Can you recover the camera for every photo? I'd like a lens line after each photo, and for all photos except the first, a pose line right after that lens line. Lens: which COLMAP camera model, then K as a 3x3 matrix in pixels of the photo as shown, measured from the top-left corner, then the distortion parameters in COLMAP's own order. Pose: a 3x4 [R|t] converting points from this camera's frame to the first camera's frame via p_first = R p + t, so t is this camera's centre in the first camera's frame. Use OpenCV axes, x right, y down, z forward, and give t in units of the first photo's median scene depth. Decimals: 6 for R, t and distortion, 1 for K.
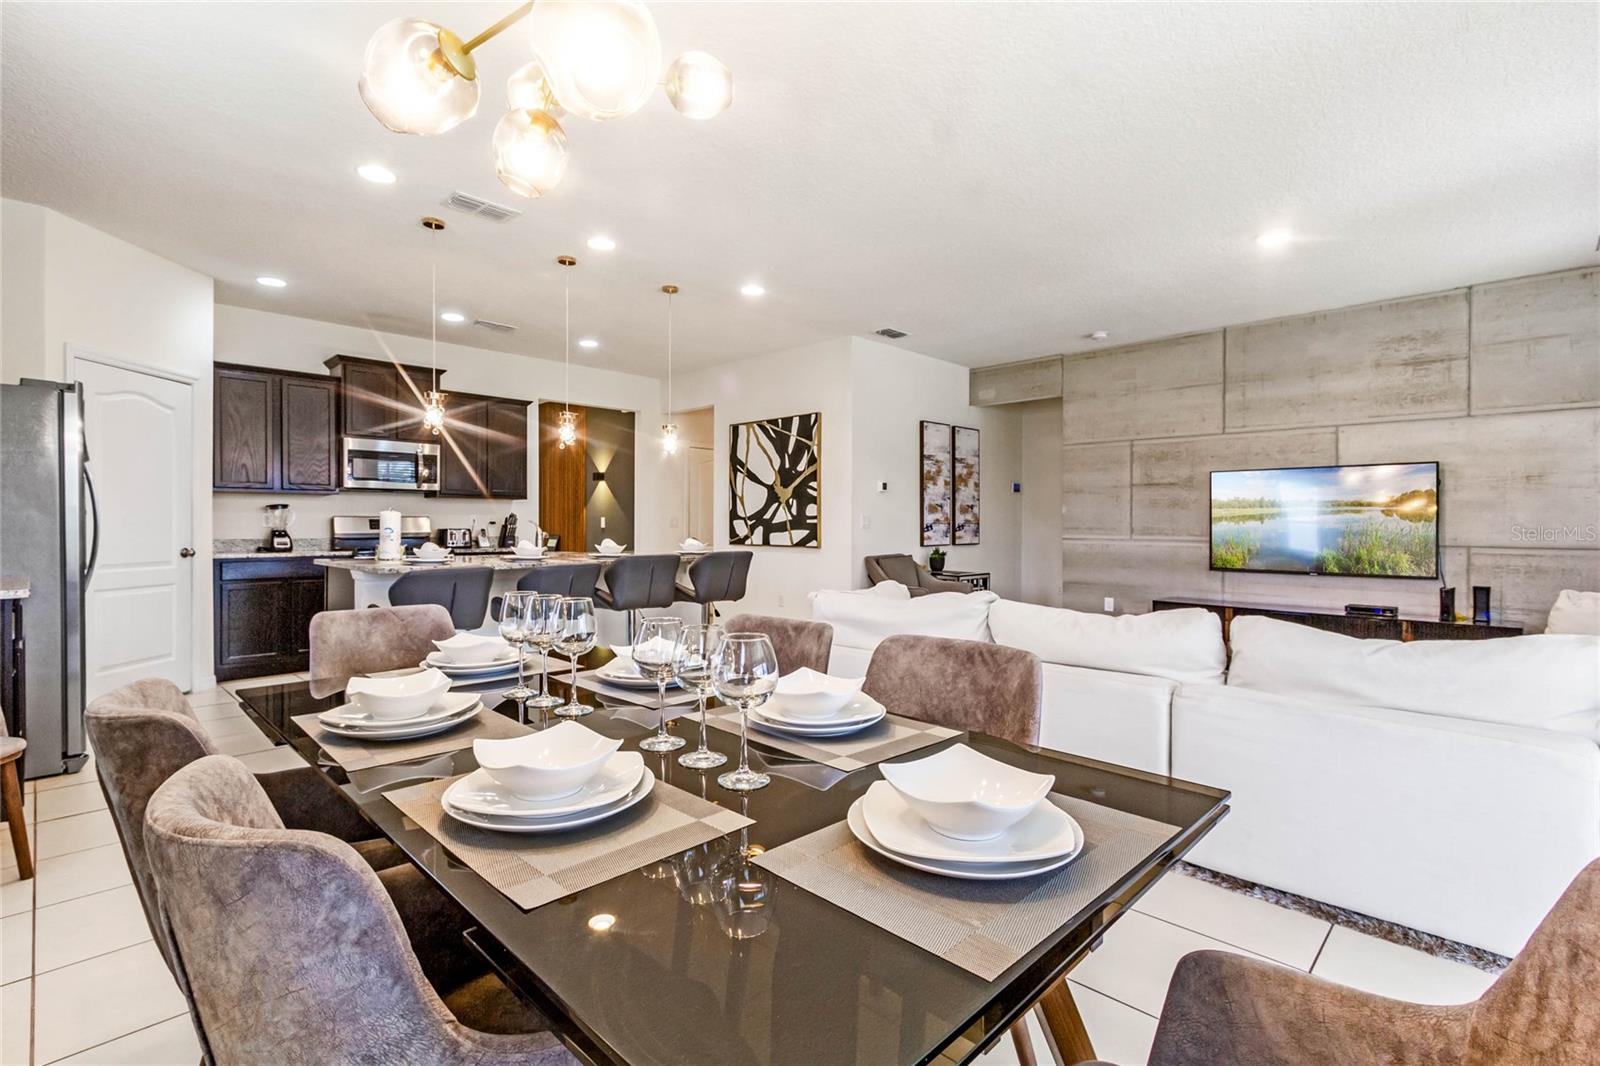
lens RADIAL K [[730.6, 0, 790.4], [0, 730.6, 523.2], [0, 0, 1]] dist [0.004896, -0.002675]
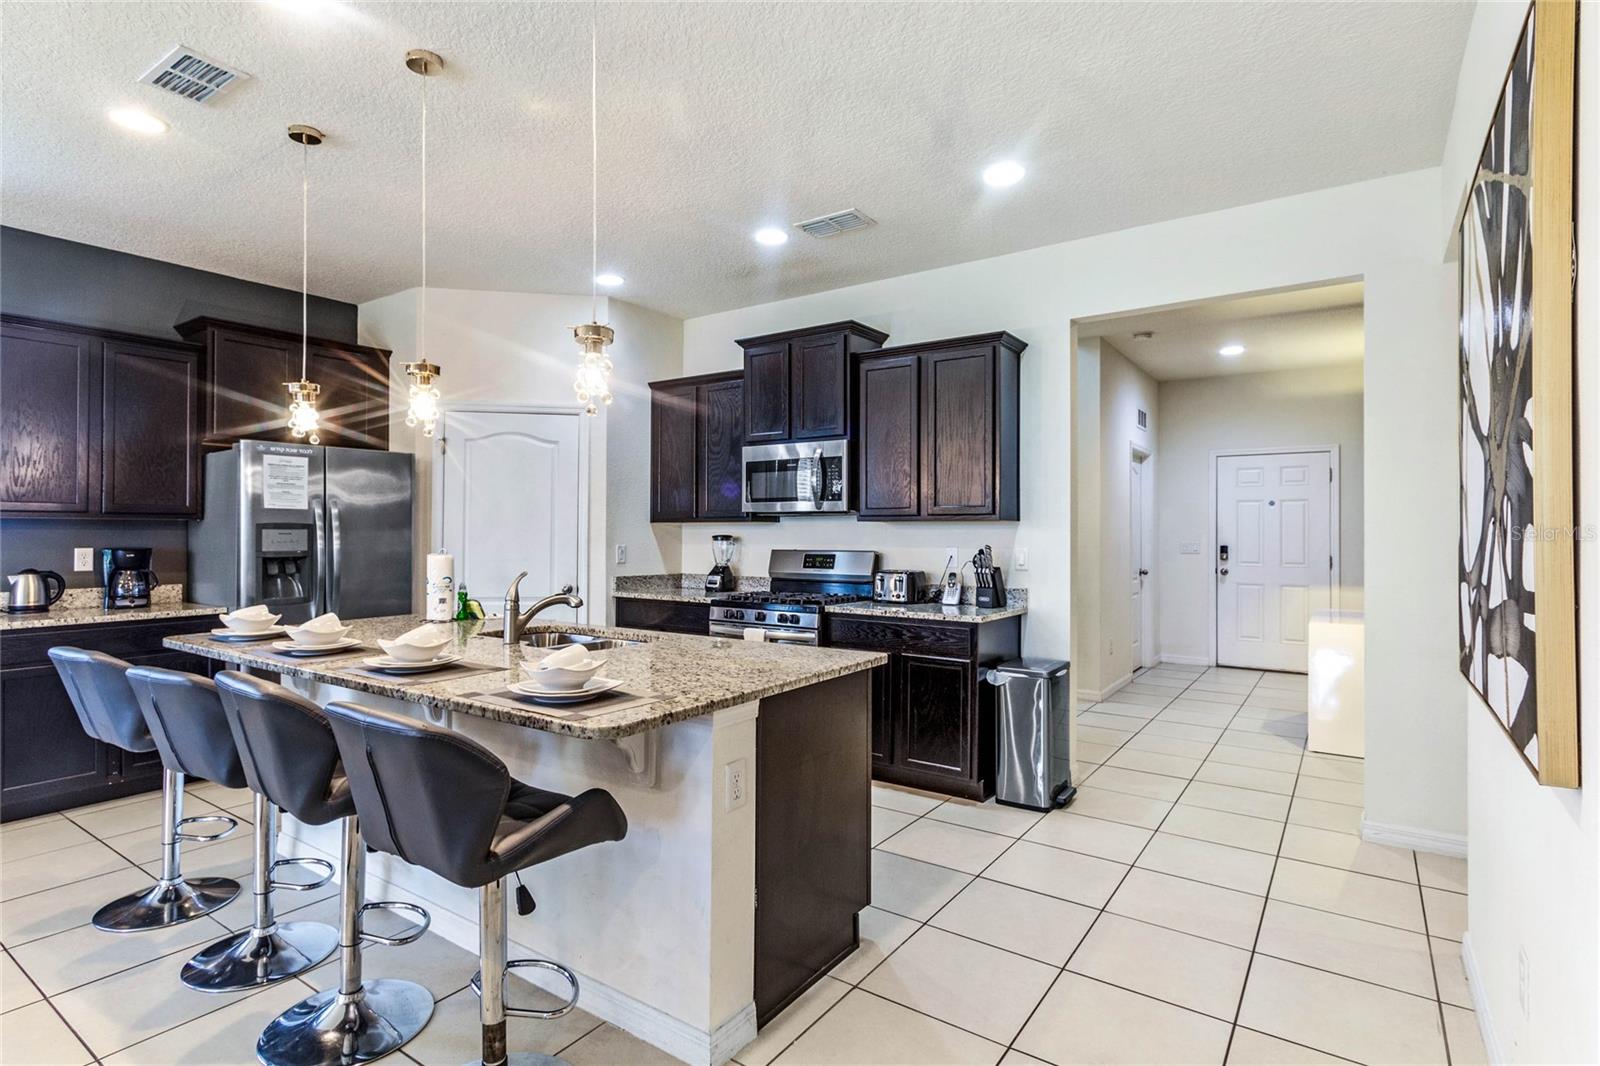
lens RADIAL K [[801.1, 0, 788.5], [0, 801.1, 527.8], [0, 0, 1]] dist [0.003028, 0.000606]
pose [[0.154831, -0.006673, -0.987918, 0.198862], [-0.002964, 0.999970, -0.007219, -0.024871], [0.987936, 0.004046, 0.154807, 0.831766]]
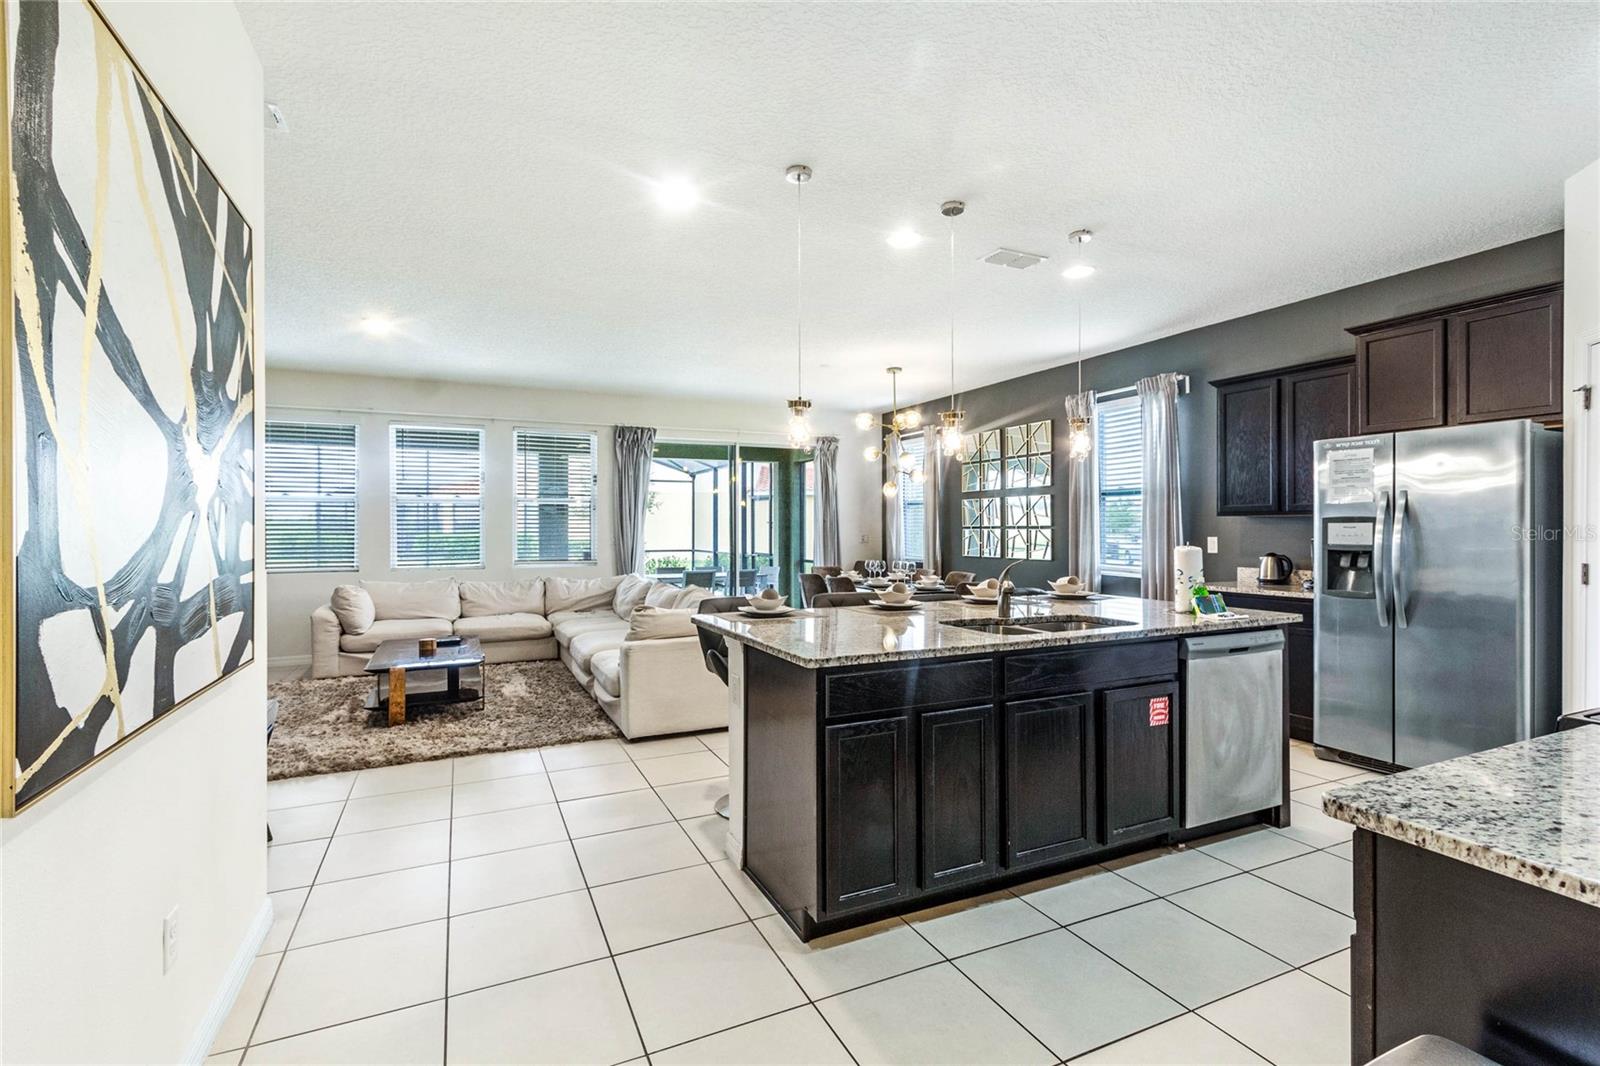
lens RADIAL K [[730.6, 0, 794.4], [0, 730.6, 526.1], [0, 0, 1]] dist [0.004896, -0.002675]
pose [[-0.934612, 0.001718, 0.355665, -0.299538], [0.001795, 0.999998, -0.000113, -0.025085], [-0.355665, 0.000533, -0.934613, 1.252521]]
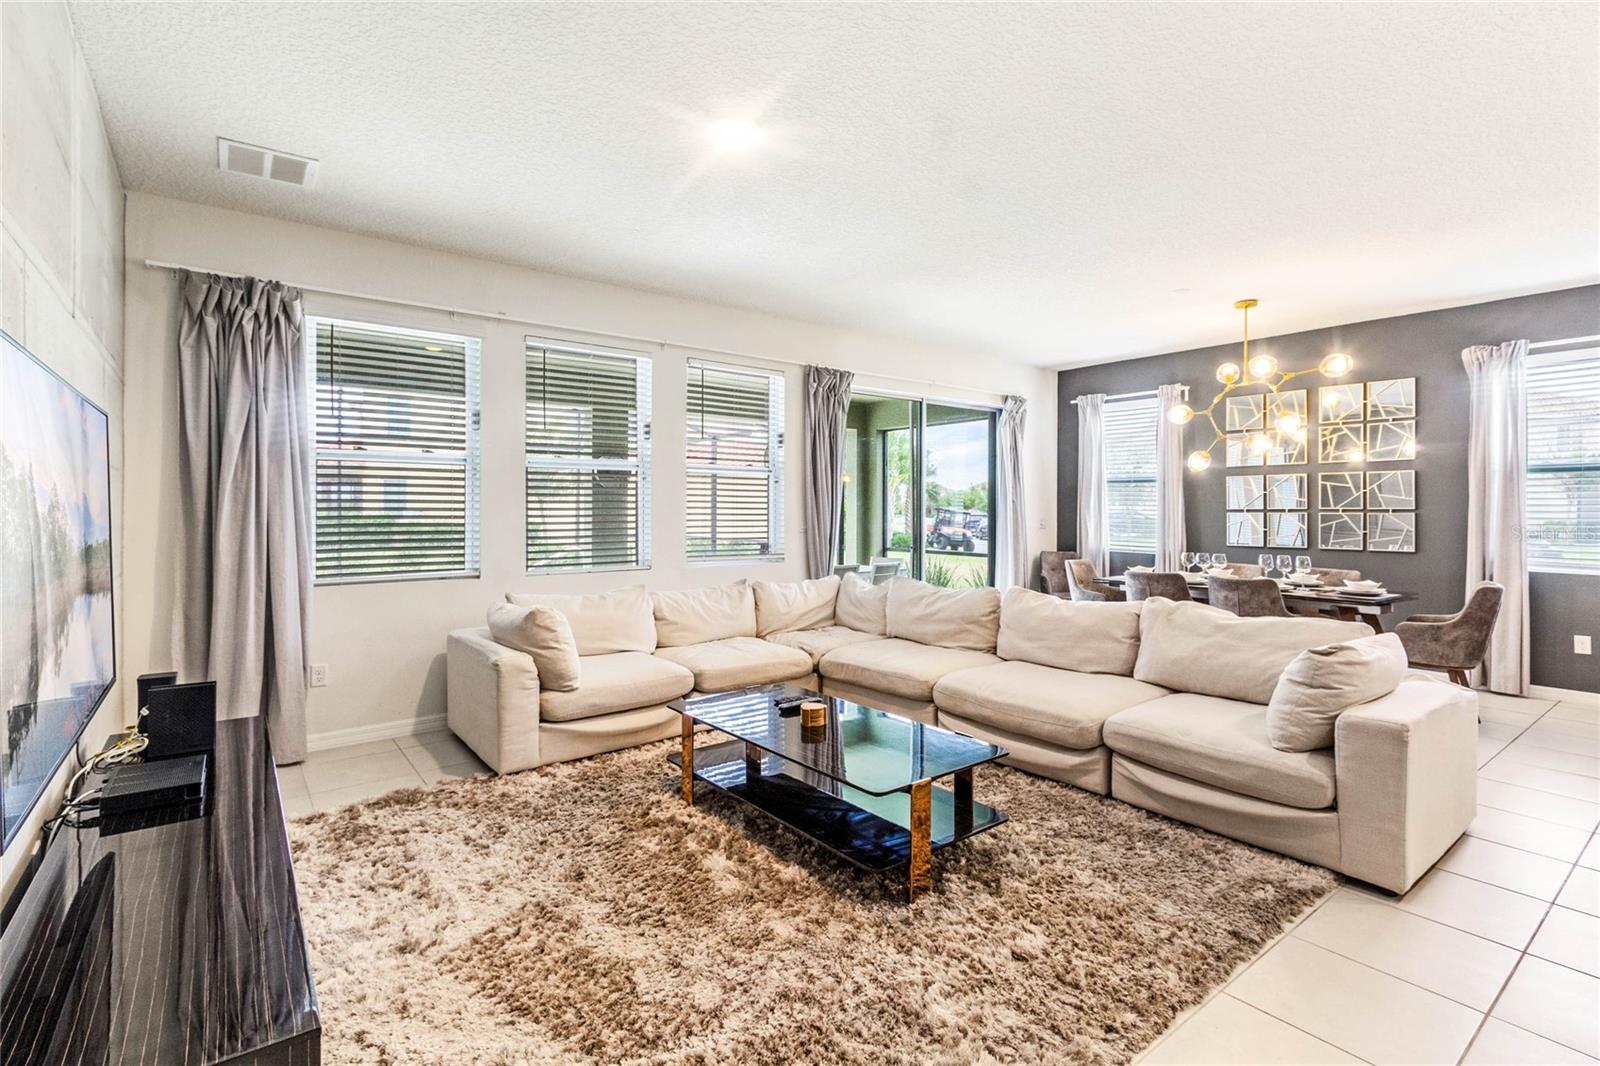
lens RADIAL K [[730.6, 0, 798.9], [0, 730.6, 526.2], [0, 0, 1]] dist [0.004896, -0.002675]
pose [[-0.989724, -0.006613, 0.142835, 0.319732], [-0.003124, 0.999691, 0.024643, -0.023534], [-0.142954, 0.023944, -0.989440, 1.082277]]
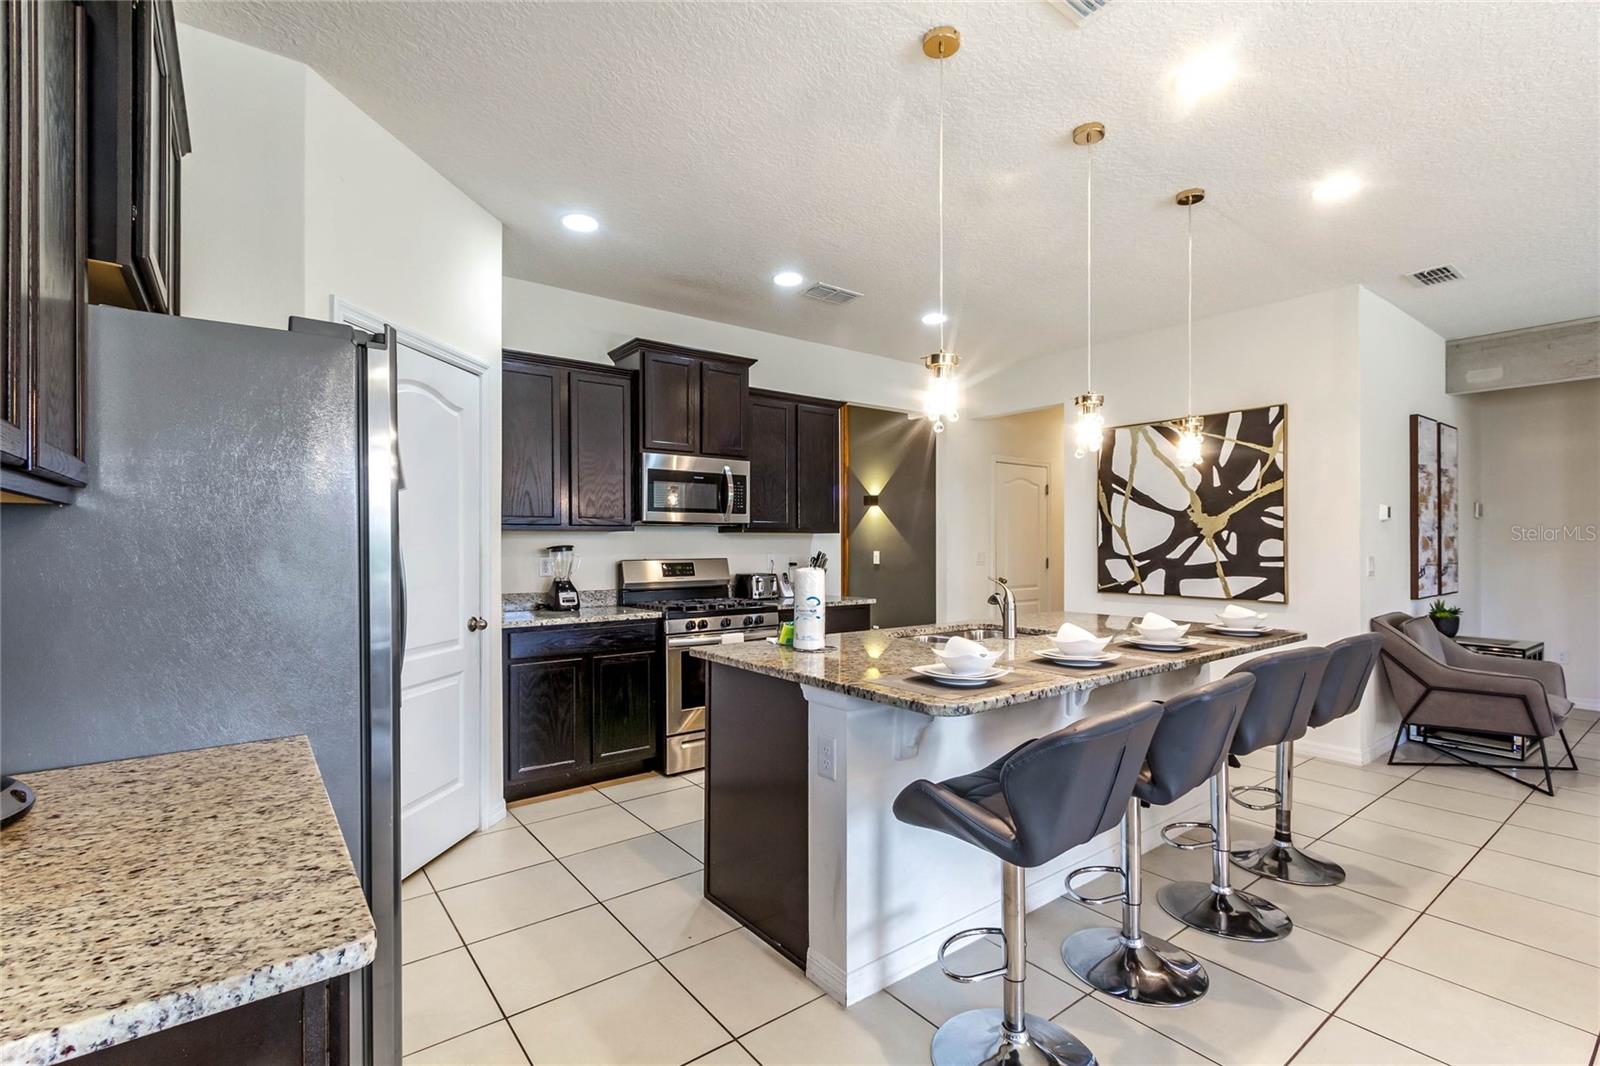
lens RADIAL K [[730.6, 0, 806.0], [0, 730.6, 539.8], [0, 0, 1]] dist [0.004896, -0.002675]
pose [[0.990205, -0.002517, -0.139598, -0.317843], [0.001967, 0.999990, -0.004078, -0.024892], [0.139607, 0.003764, 0.990200, 0.279835]]
